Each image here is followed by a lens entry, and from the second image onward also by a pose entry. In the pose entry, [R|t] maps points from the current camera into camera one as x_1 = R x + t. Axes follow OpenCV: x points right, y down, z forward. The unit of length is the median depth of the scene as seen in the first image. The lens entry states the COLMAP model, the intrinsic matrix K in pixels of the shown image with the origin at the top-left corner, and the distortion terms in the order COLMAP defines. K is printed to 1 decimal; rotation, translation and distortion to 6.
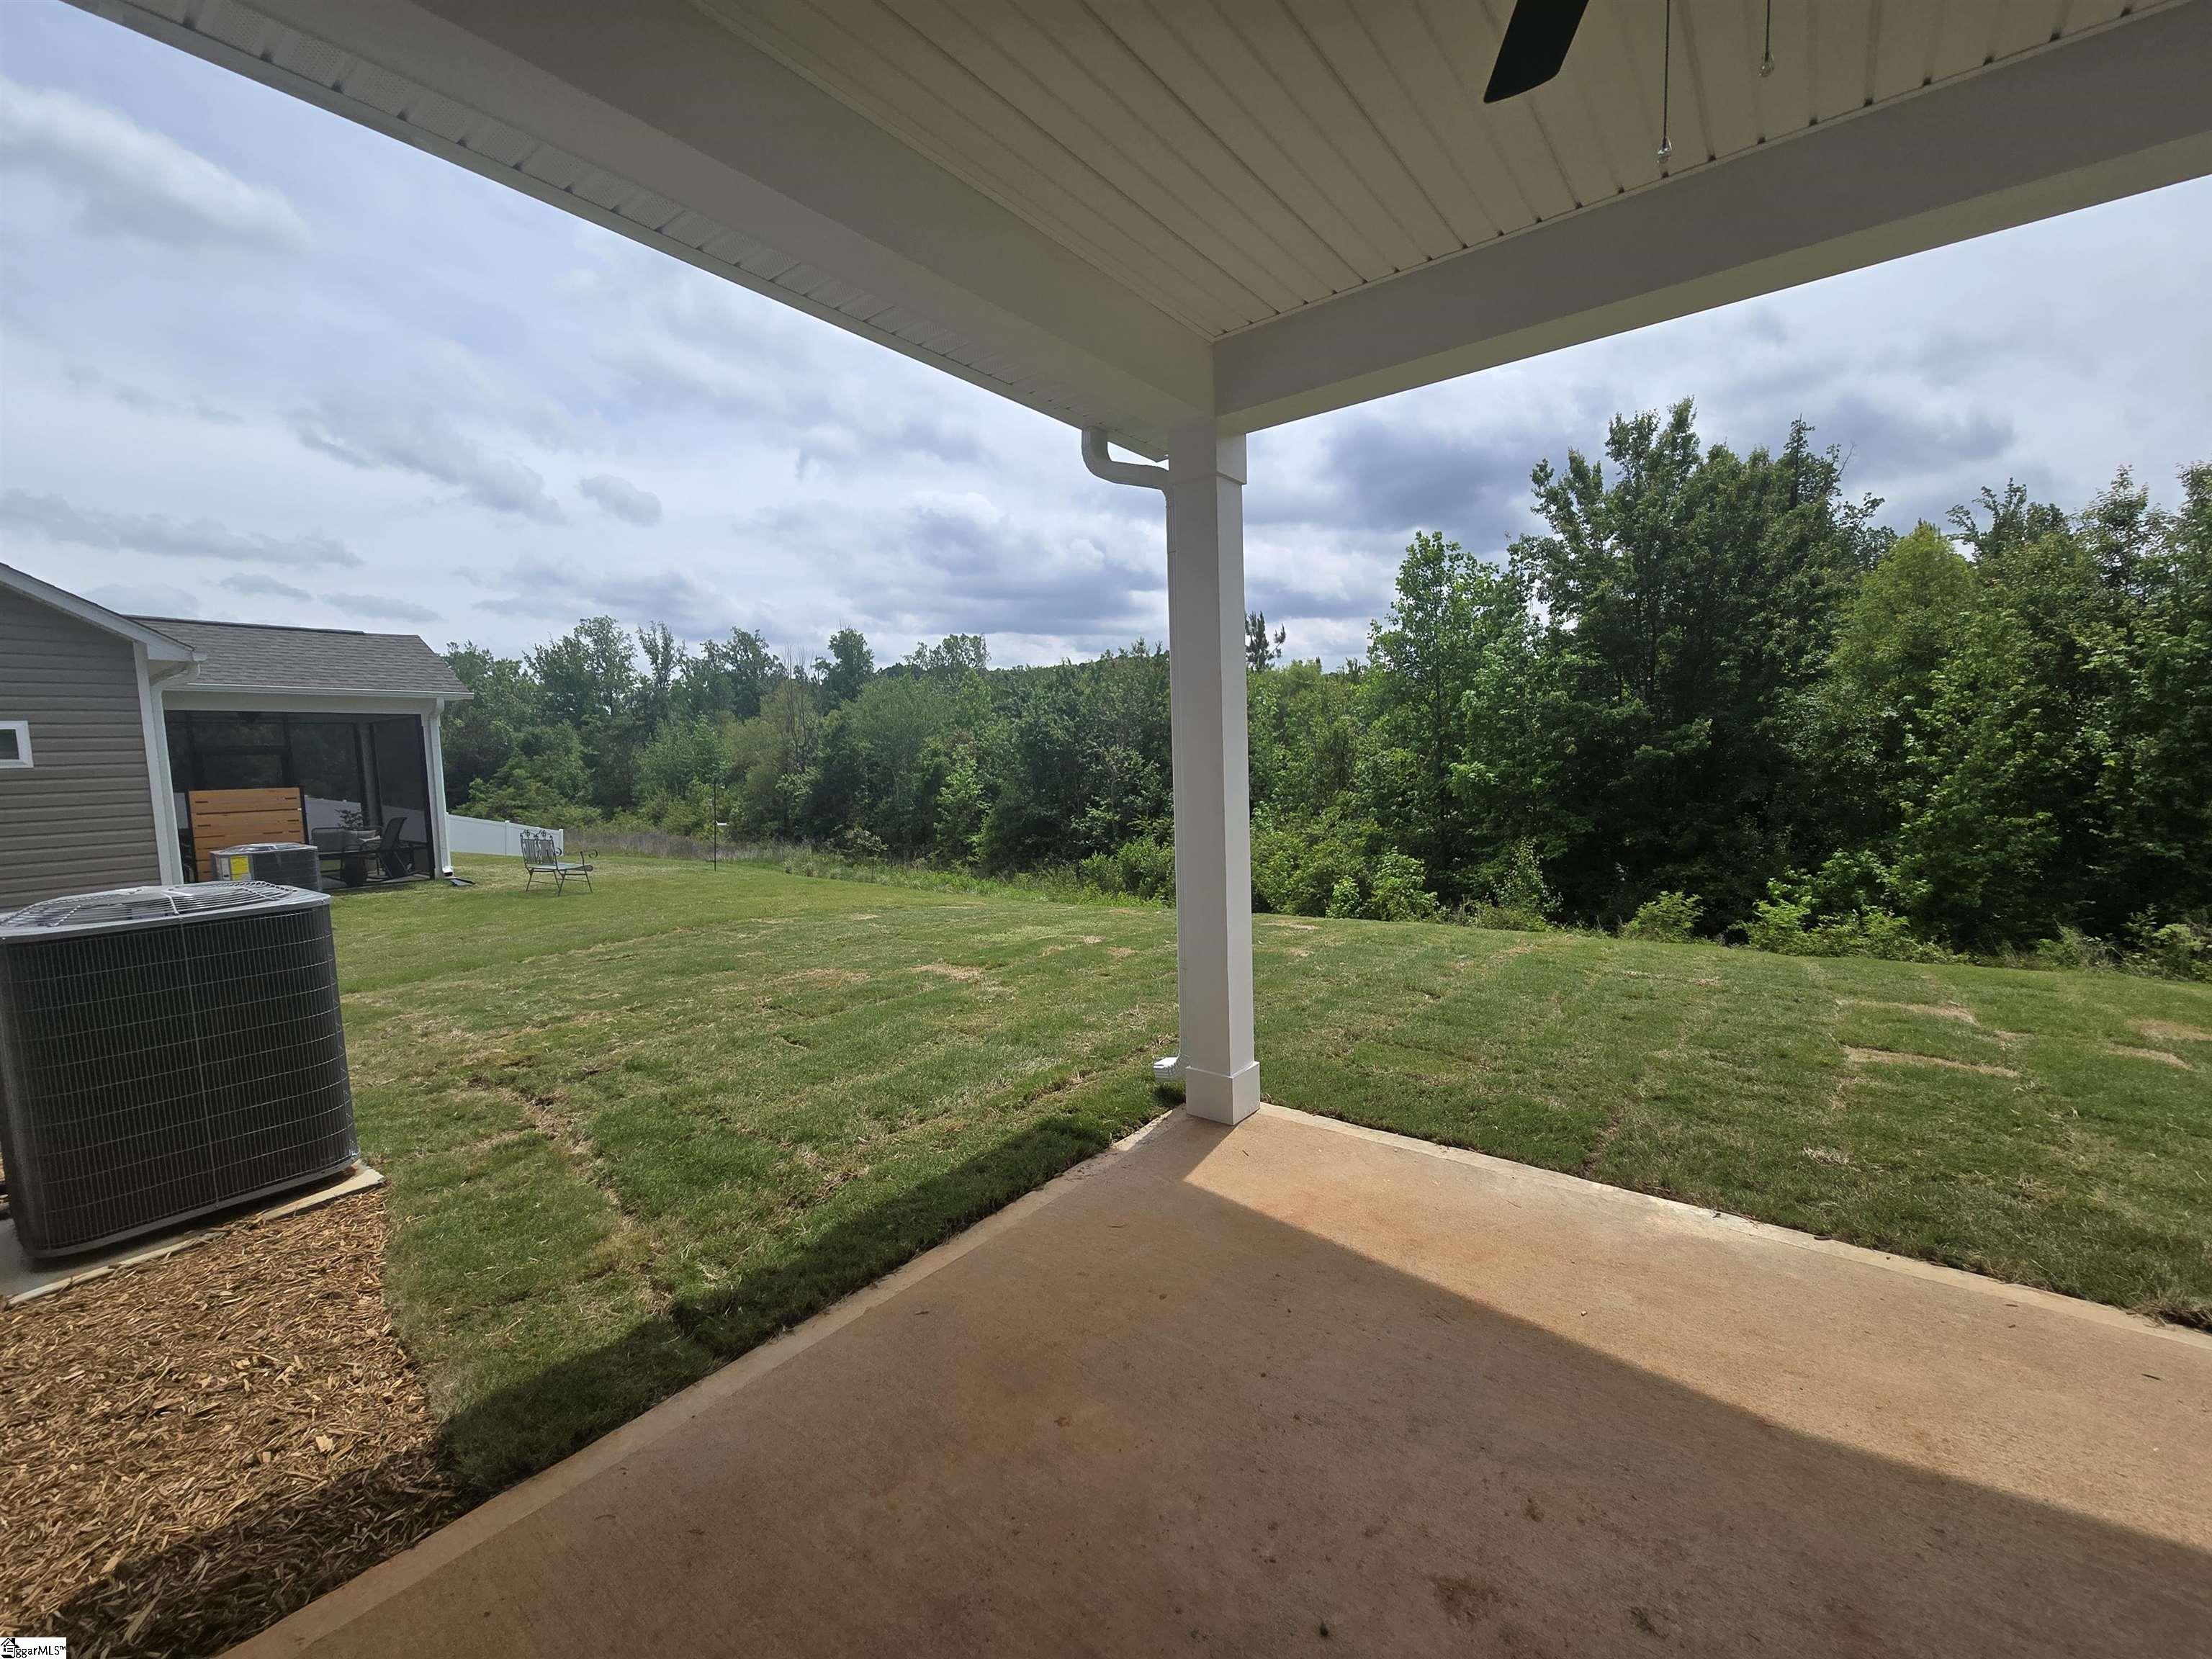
lens RADIAL K [[906.8, 0, 1128.7], [0, 906.8, 824.8], [0, 0, 1]] dist [-0.002951, 0.003635]
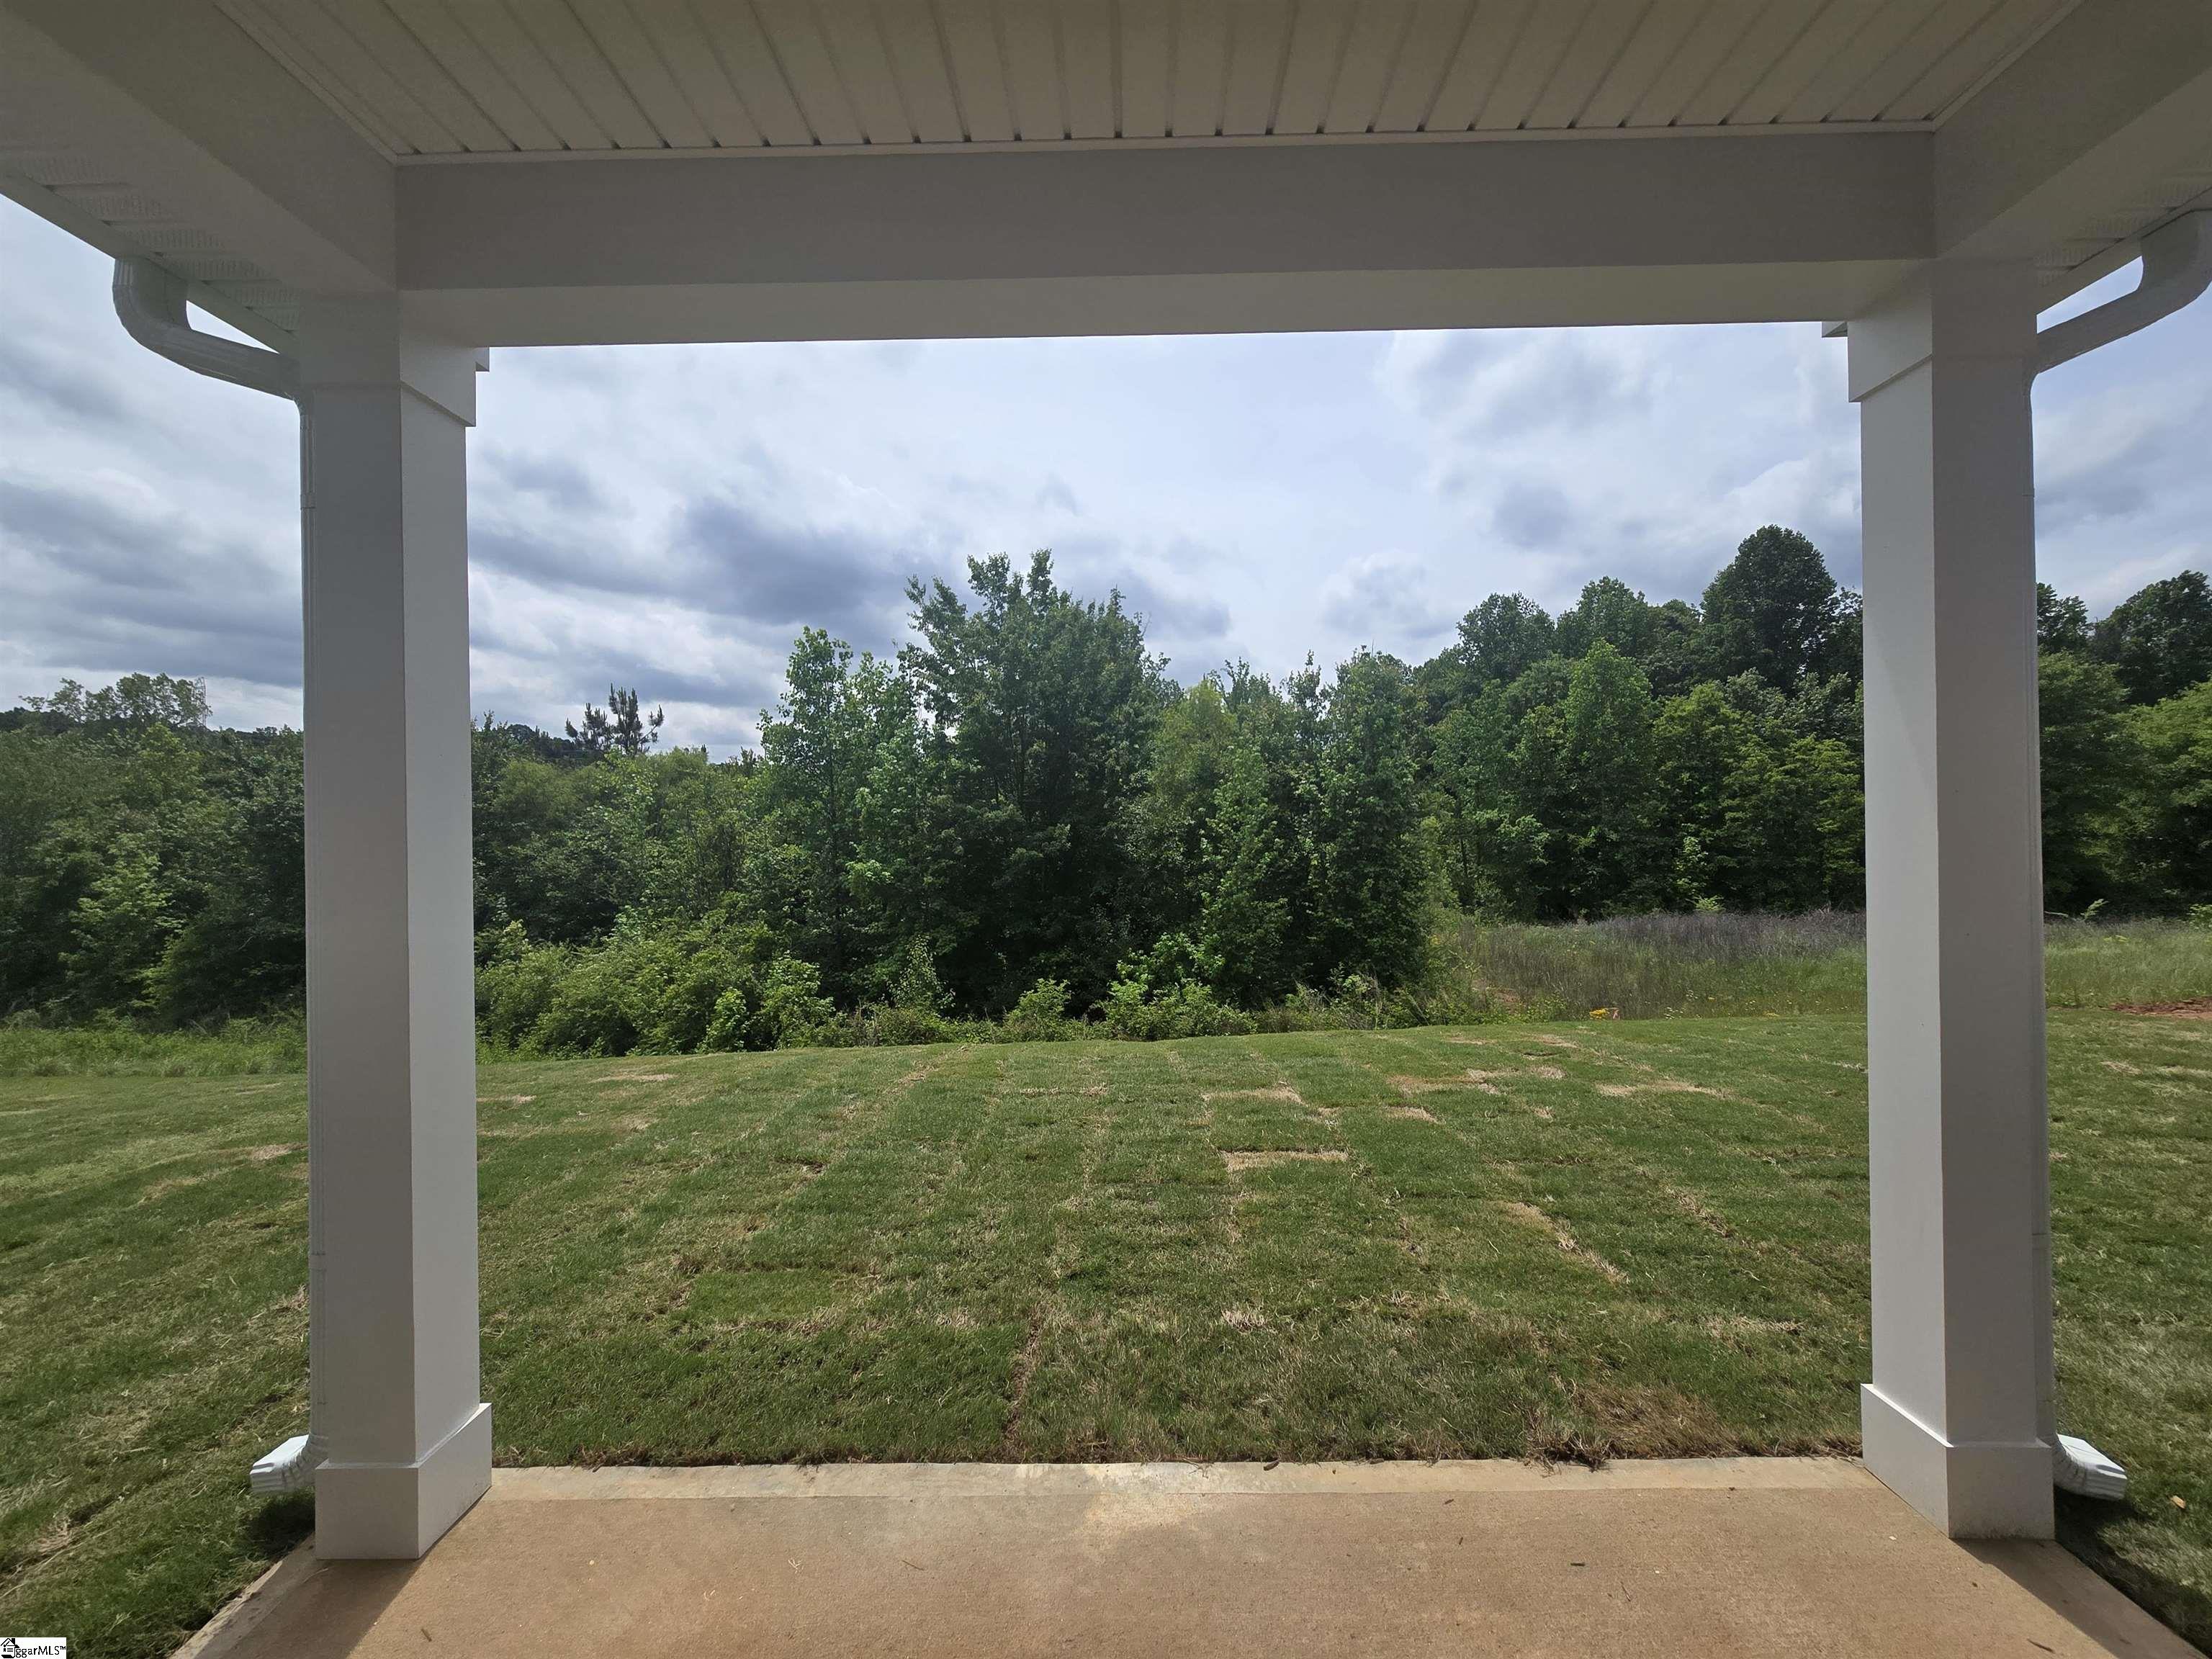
lens RADIAL K [[909.7, 0, 1128.9], [0, 909.7, 828.4], [0, 0, 1]] dist [-0.001143, 0.003251]
pose [[0.802260, 0.020040, 0.596638, 0.024703], [0.040758, 0.995265, -0.088235, -0.007114], [-0.595581, 0.095105, 0.797645, 0.055901]]
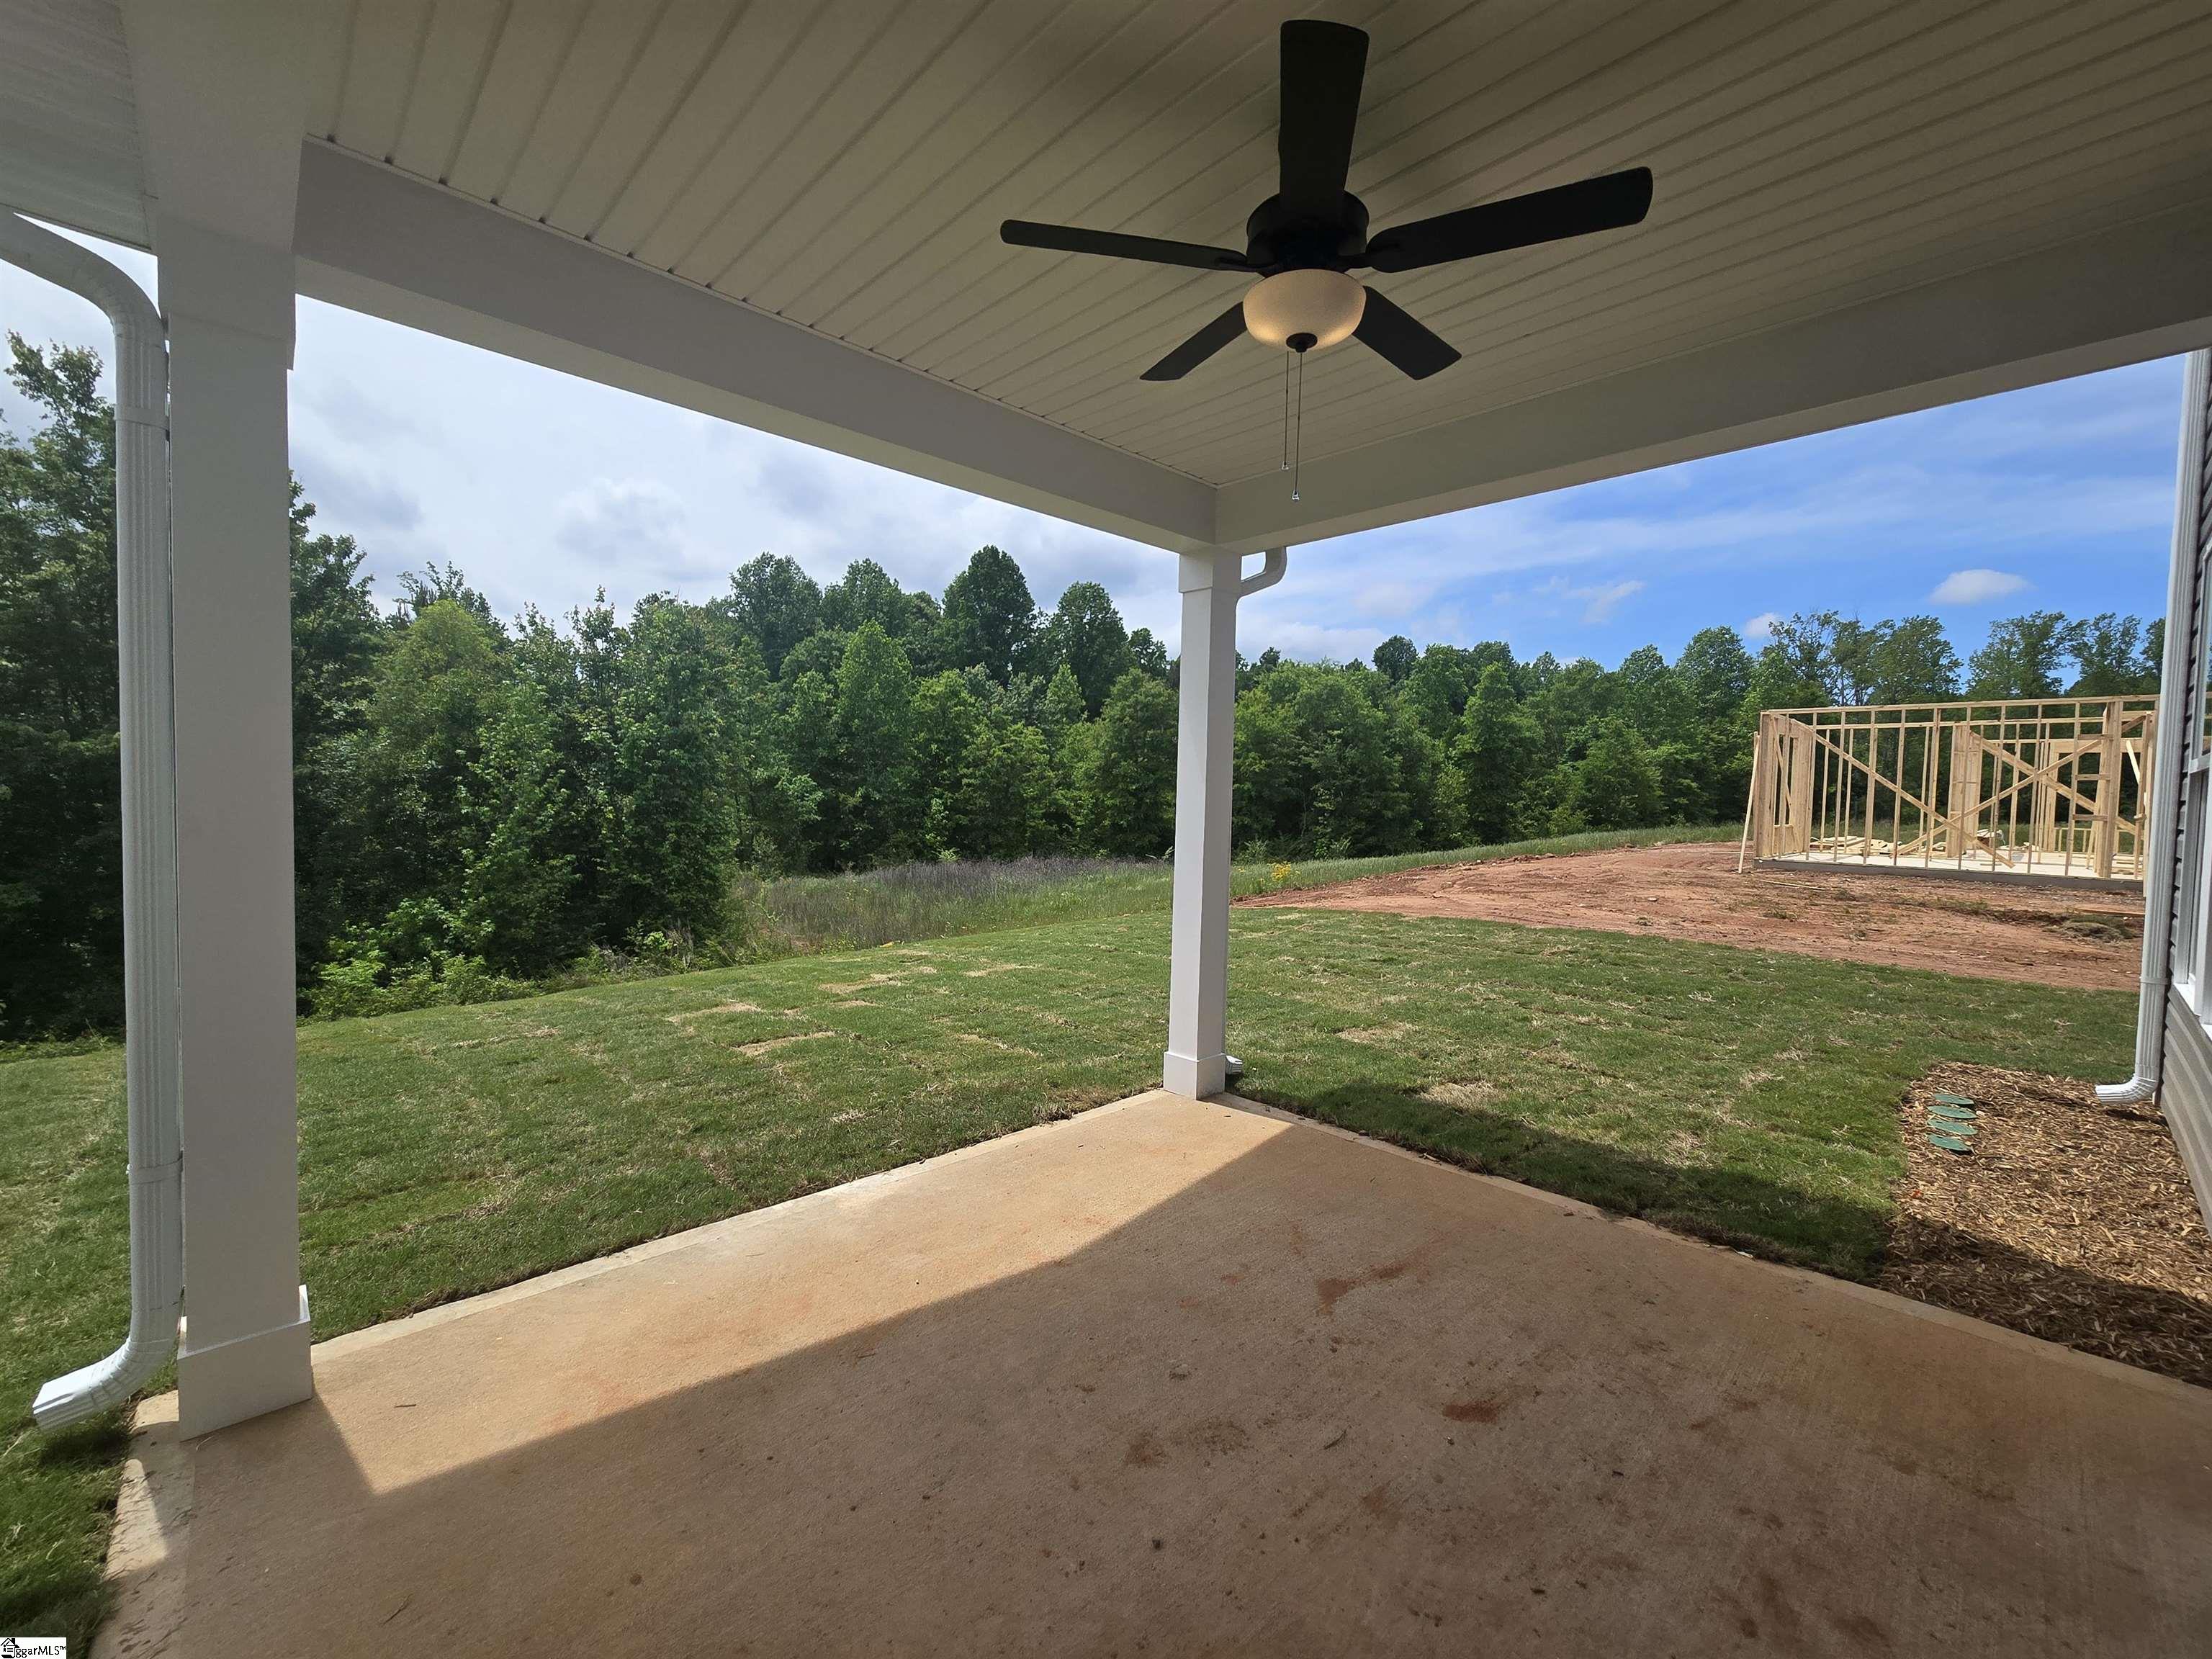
lens RADIAL K [[906.8, 0, 1128.7], [0, 906.8, 824.8], [0, 0, 1]] dist [-0.002951, 0.003635]
pose [[0.153546, -0.002941, 0.988137, -0.082208], [0.056212, 0.998402, -0.005764, -0.004250], [-0.986541, 0.056430, 0.153466, 0.068407]]
